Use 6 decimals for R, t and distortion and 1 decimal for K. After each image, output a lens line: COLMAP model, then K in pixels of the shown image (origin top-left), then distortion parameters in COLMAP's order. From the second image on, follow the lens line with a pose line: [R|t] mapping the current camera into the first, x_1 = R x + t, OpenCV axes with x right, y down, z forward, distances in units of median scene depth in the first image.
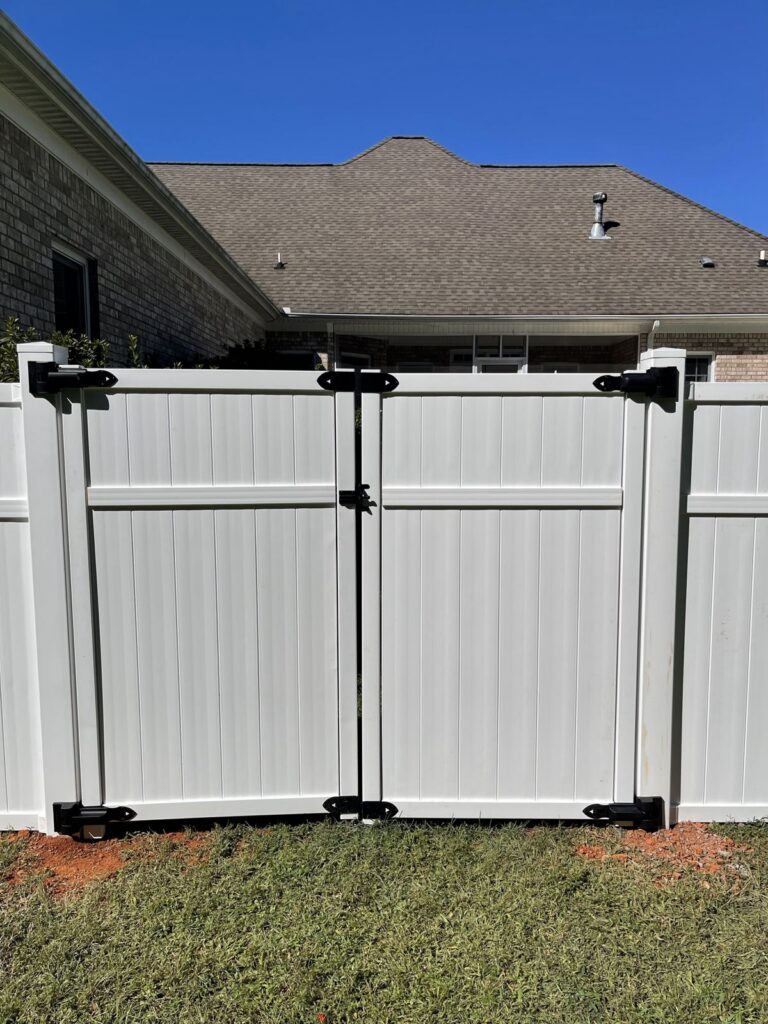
lens RADIAL K [[794.5, 0, 385.0], [0, 794.5, 526.5], [0, 0, 1]] dist [0.021989, 0.000921]
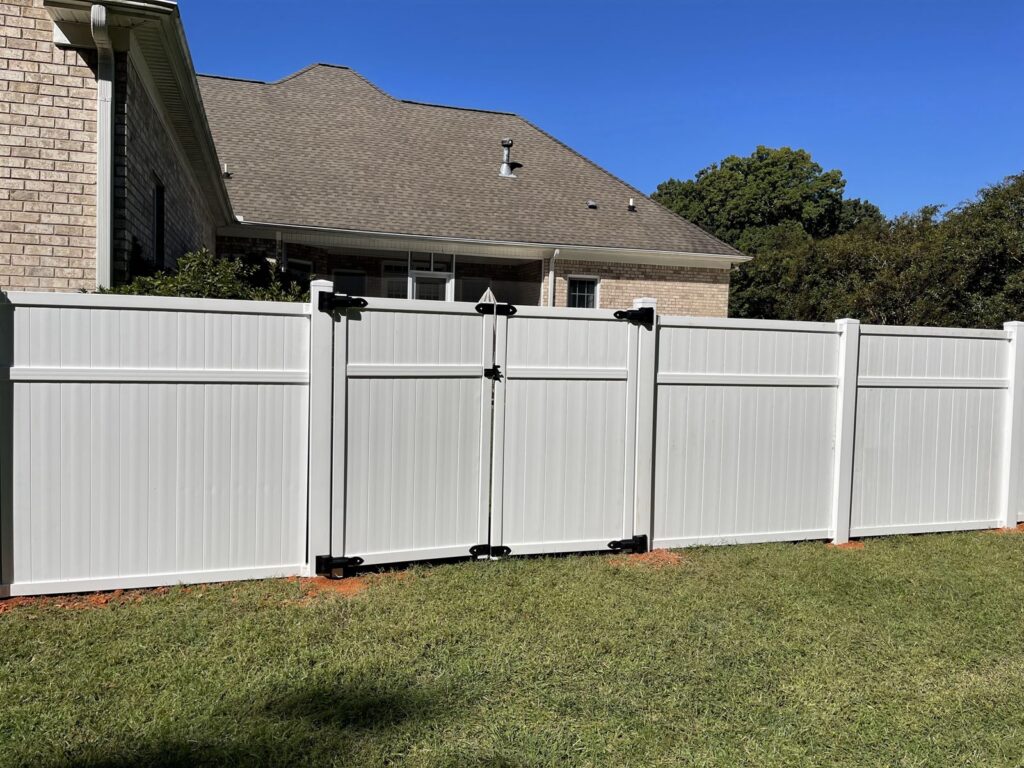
lens RADIAL K [[784.1, 0, 512.0], [0, 784.1, 384.0], [0, 0, 1]] dist [0.081911, -0.144878]
pose [[0.952116, 0.006939, 0.305659, -0.514237], [0.009806, 0.998535, -0.053214, 0.080516], [-0.305581, 0.053663, 0.950653, -0.670528]]
